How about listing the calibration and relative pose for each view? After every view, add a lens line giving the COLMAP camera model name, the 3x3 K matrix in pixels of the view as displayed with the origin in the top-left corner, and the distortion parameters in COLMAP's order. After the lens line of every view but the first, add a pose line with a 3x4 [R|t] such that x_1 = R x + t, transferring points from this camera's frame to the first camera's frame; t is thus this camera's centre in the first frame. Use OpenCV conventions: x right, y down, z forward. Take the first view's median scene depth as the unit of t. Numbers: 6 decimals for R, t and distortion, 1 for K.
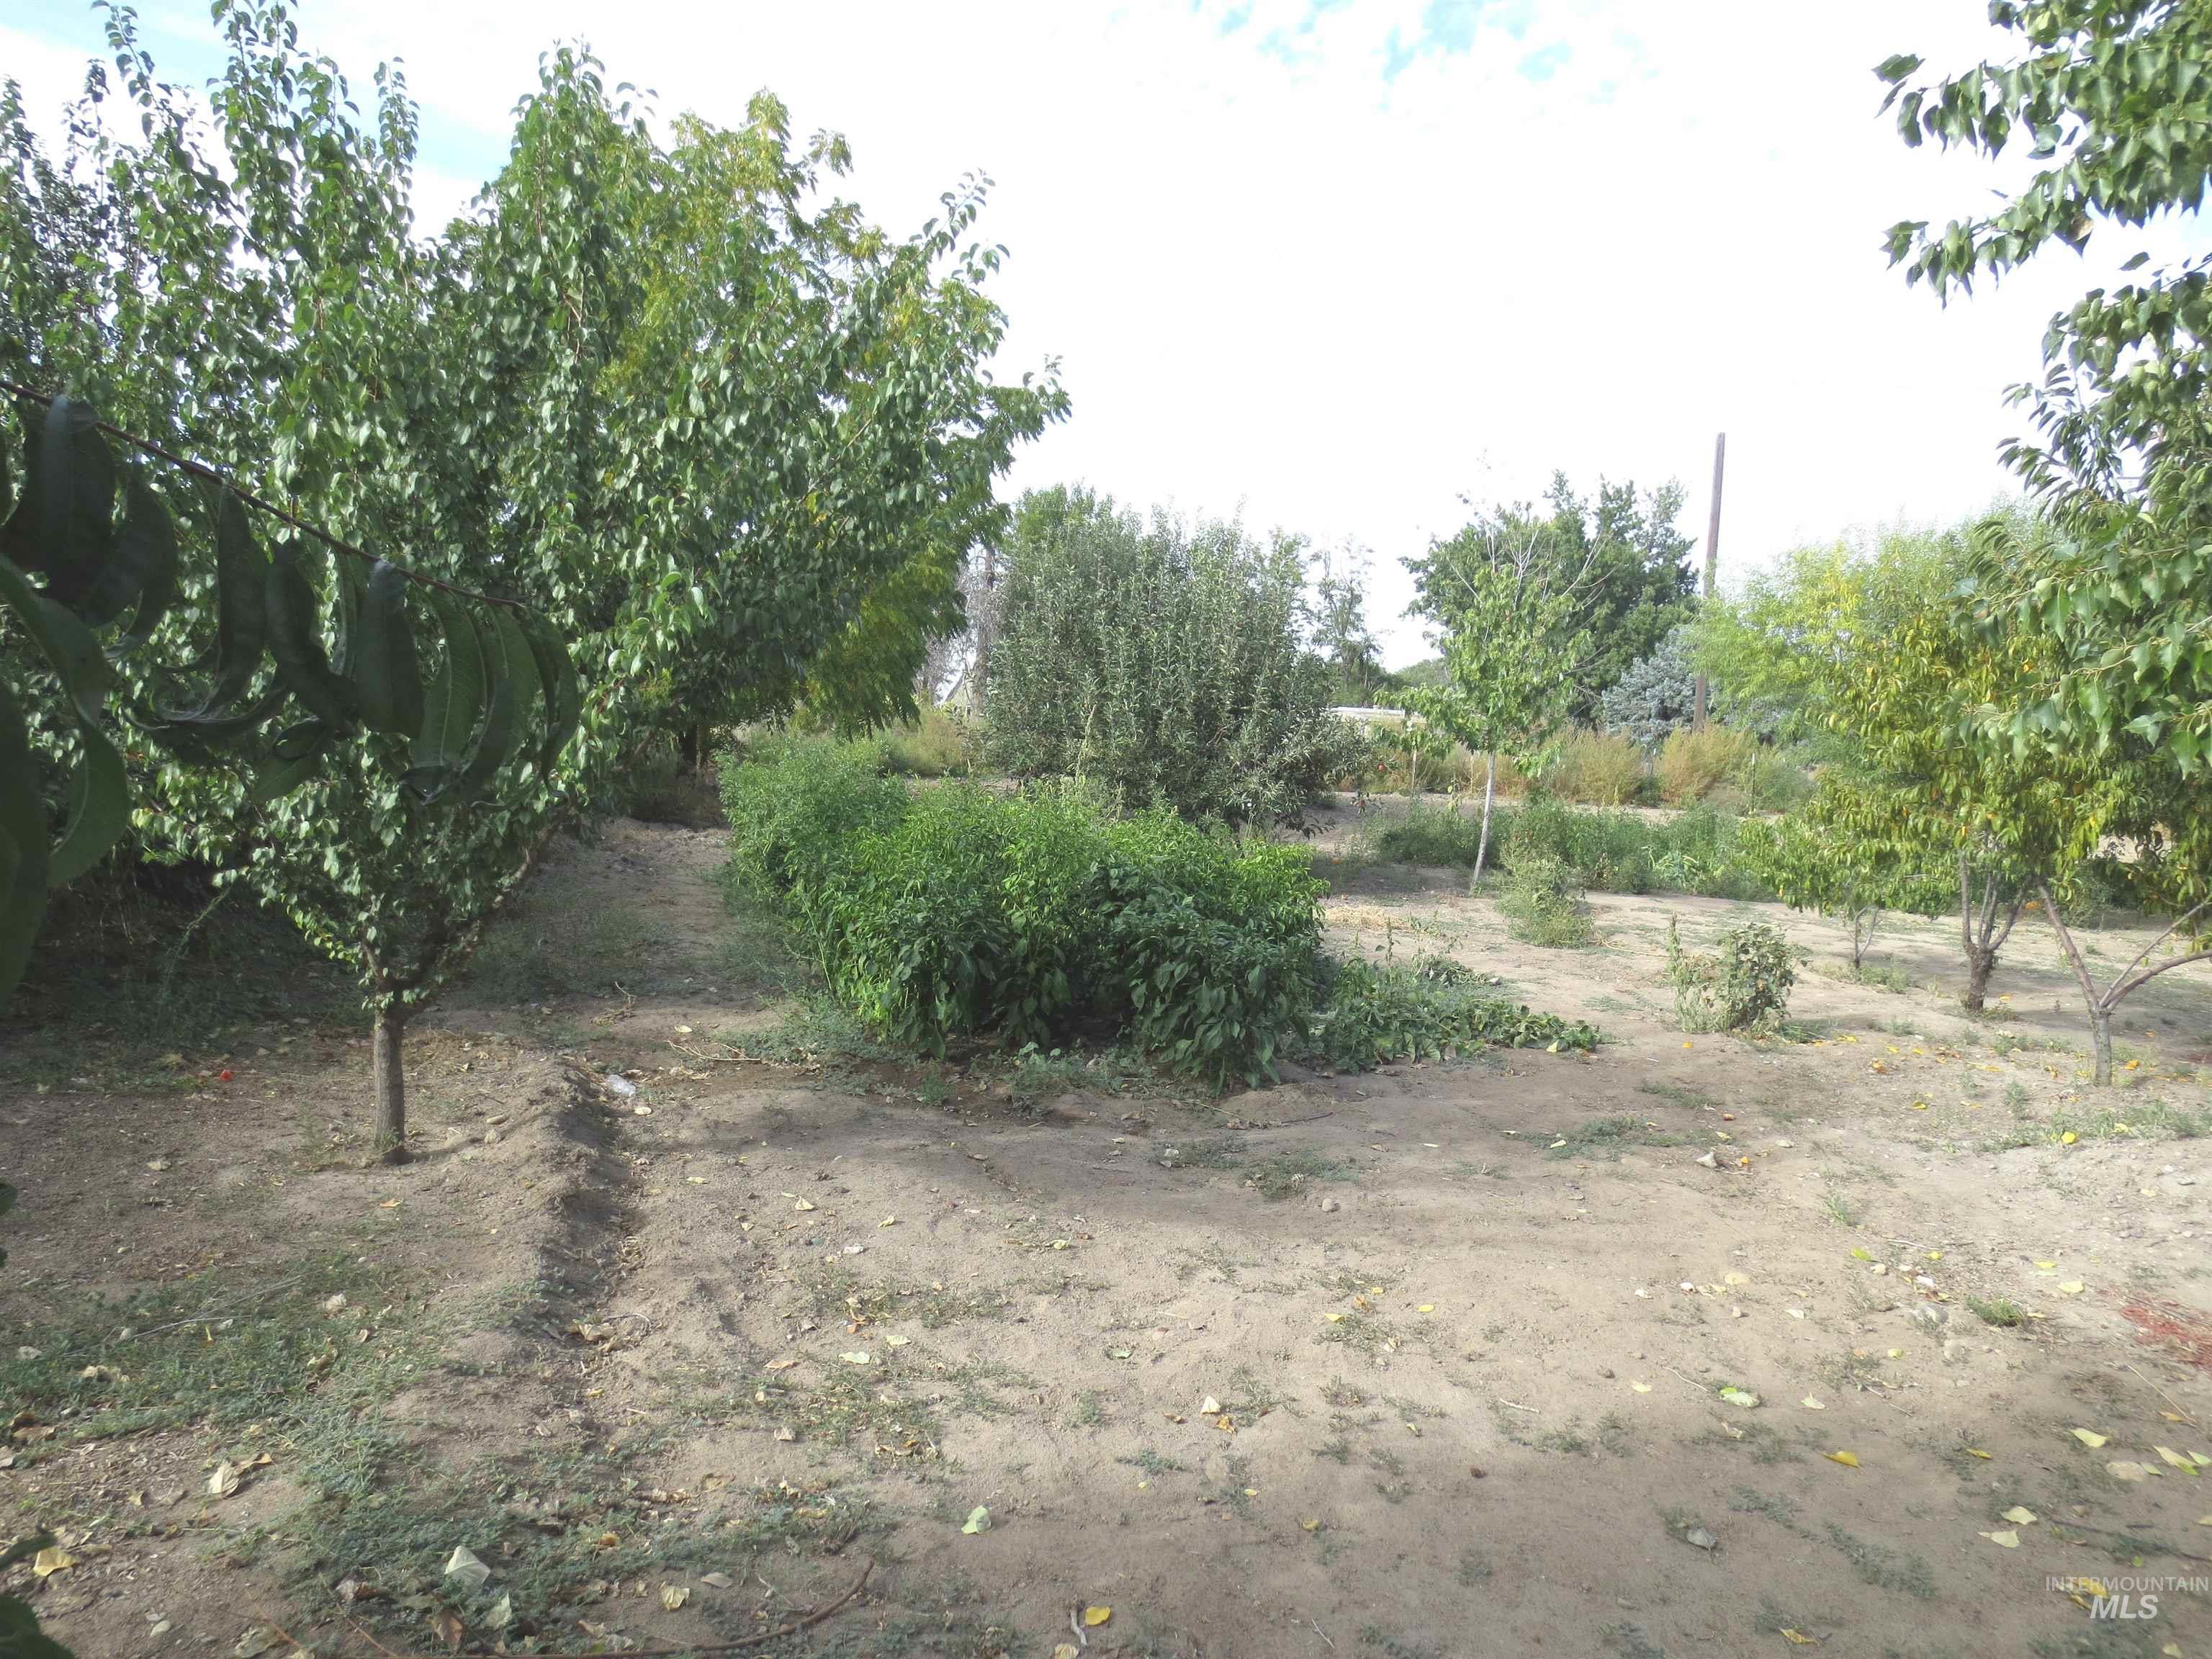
lens RADIAL K [[1559.8, 0, 1106.0], [0, 1559.8, 829.5], [0, 0, 1]] dist [-0.030122, 0.009884]
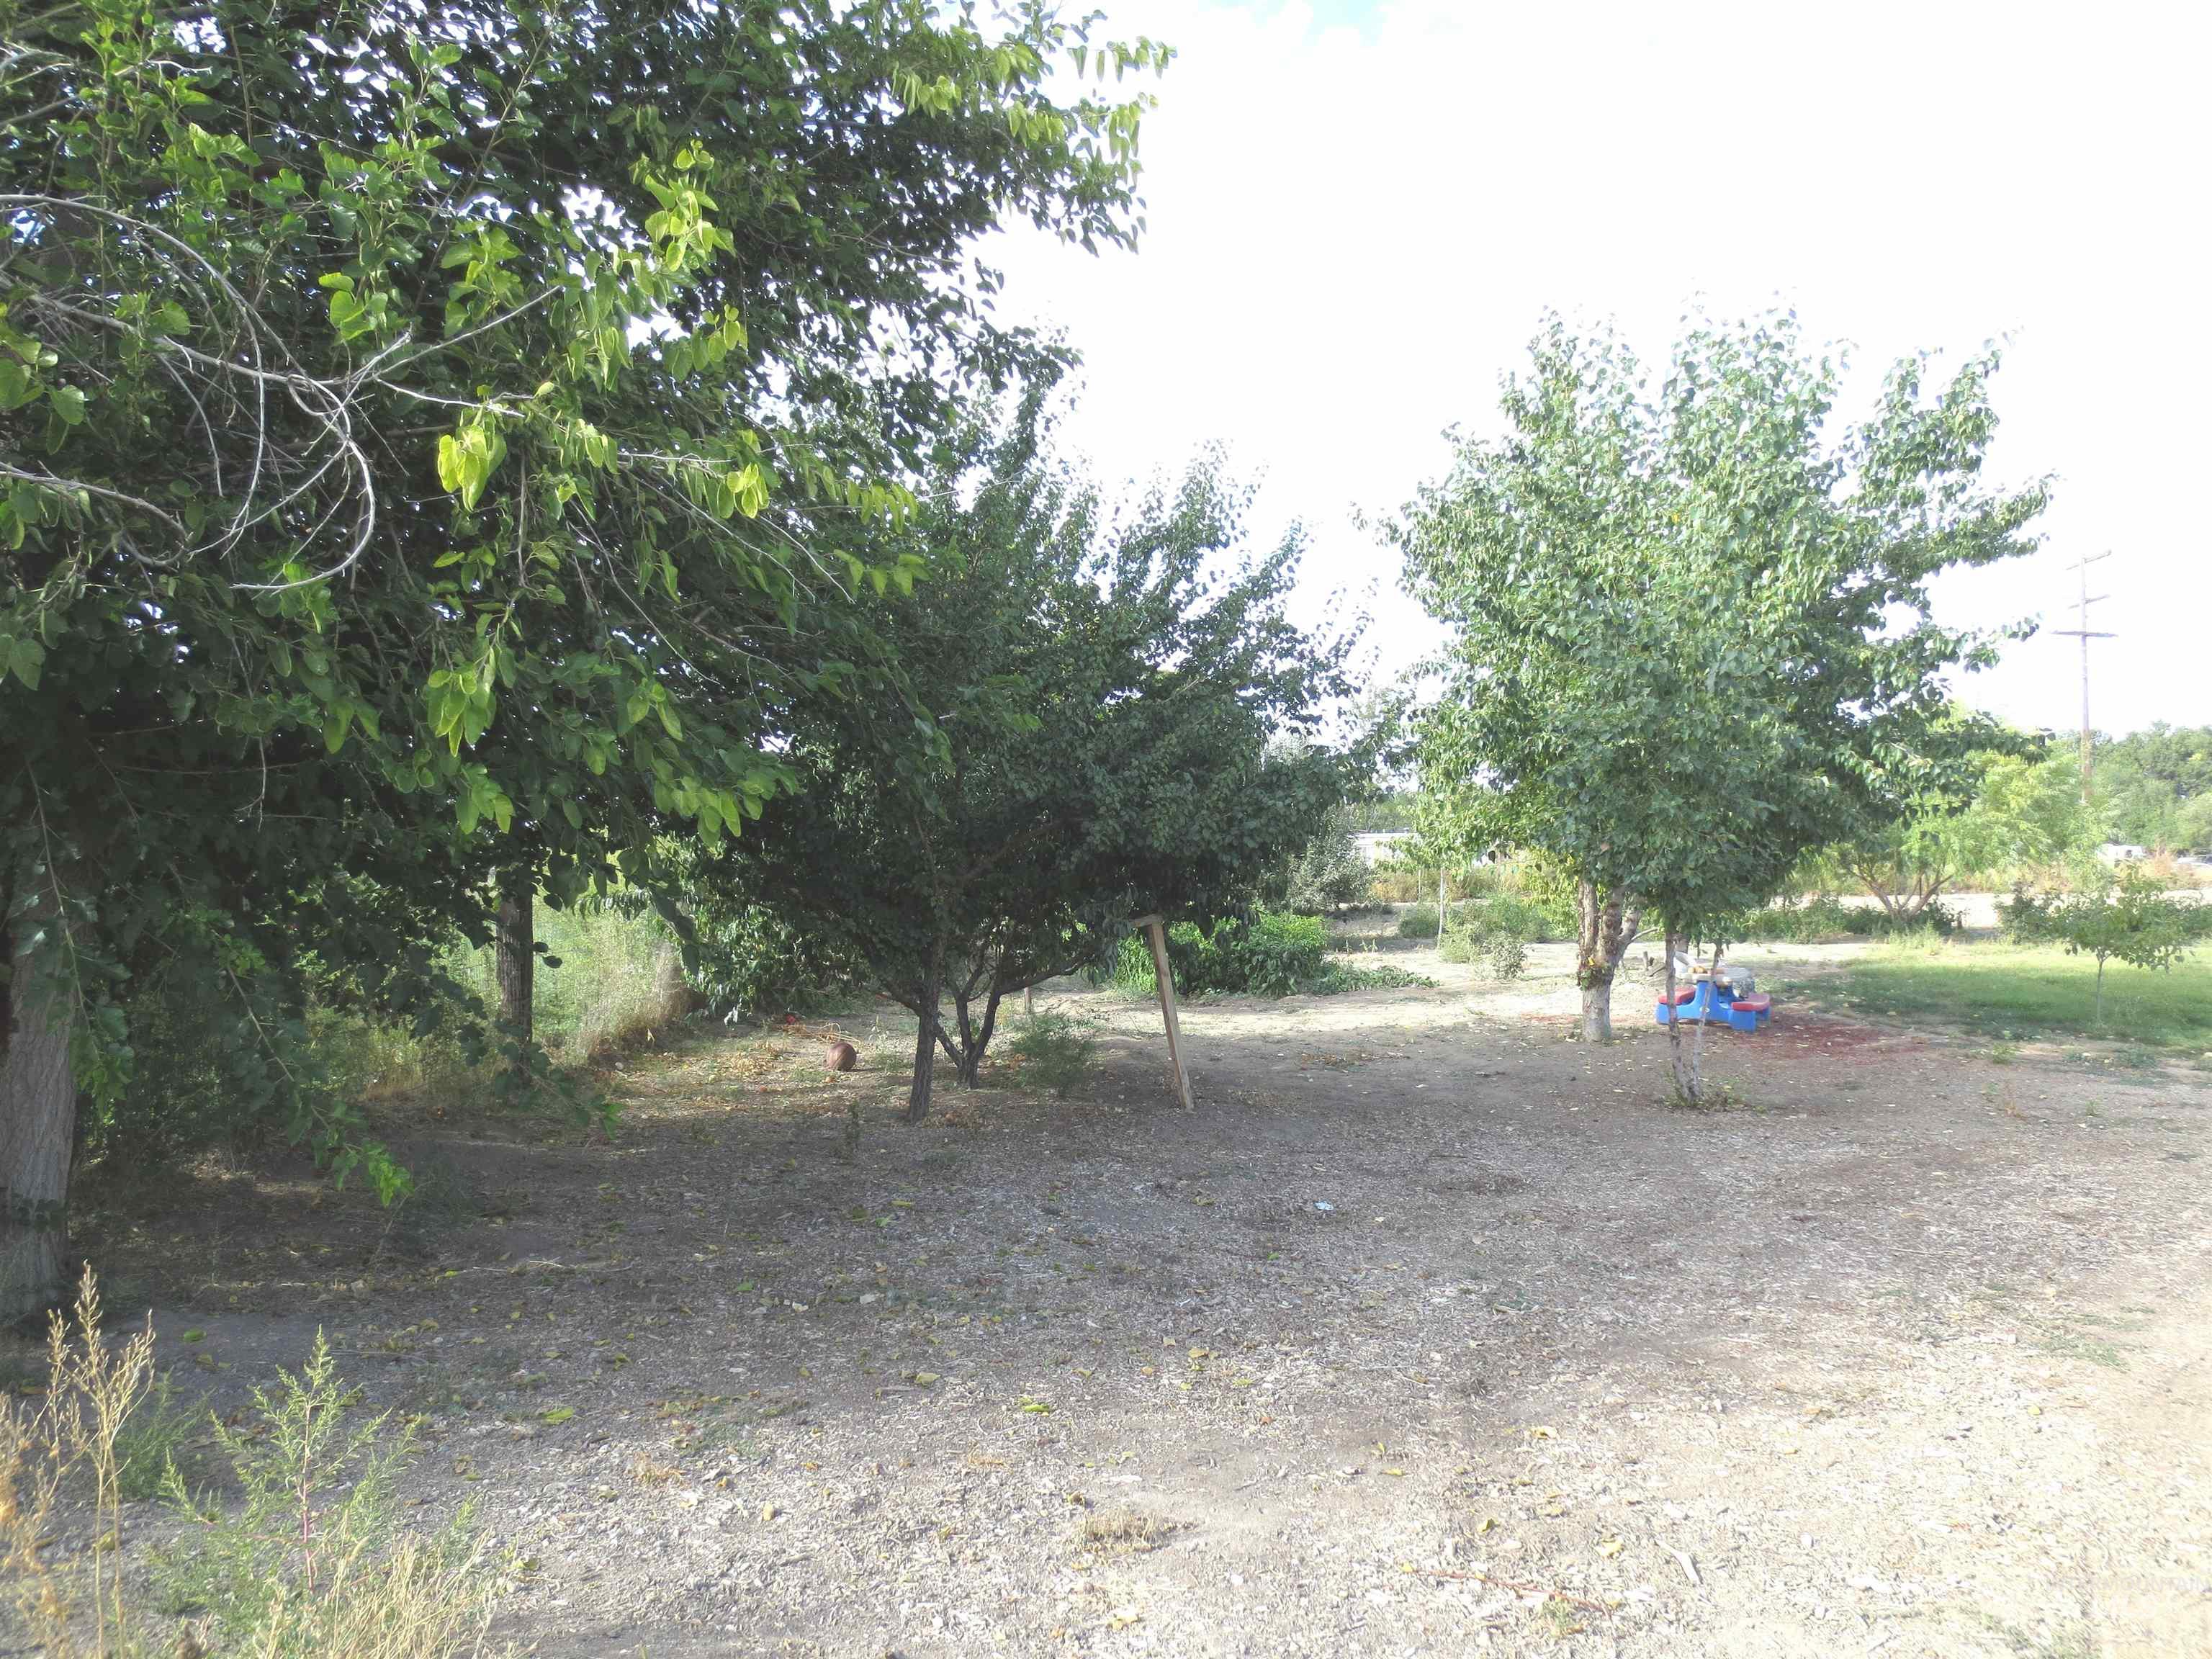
lens RADIAL K [[1545.4, 0, 1106.0], [0, 1545.4, 829.5], [0, 0, 1]] dist [-0.052272, 0.030169]
pose [[0.993856, -0.075337, -0.081082, 0.006760], [0.067656, 0.993306, -0.093631, 0.050964], [0.087593, 0.087570, 0.992300, -0.898062]]
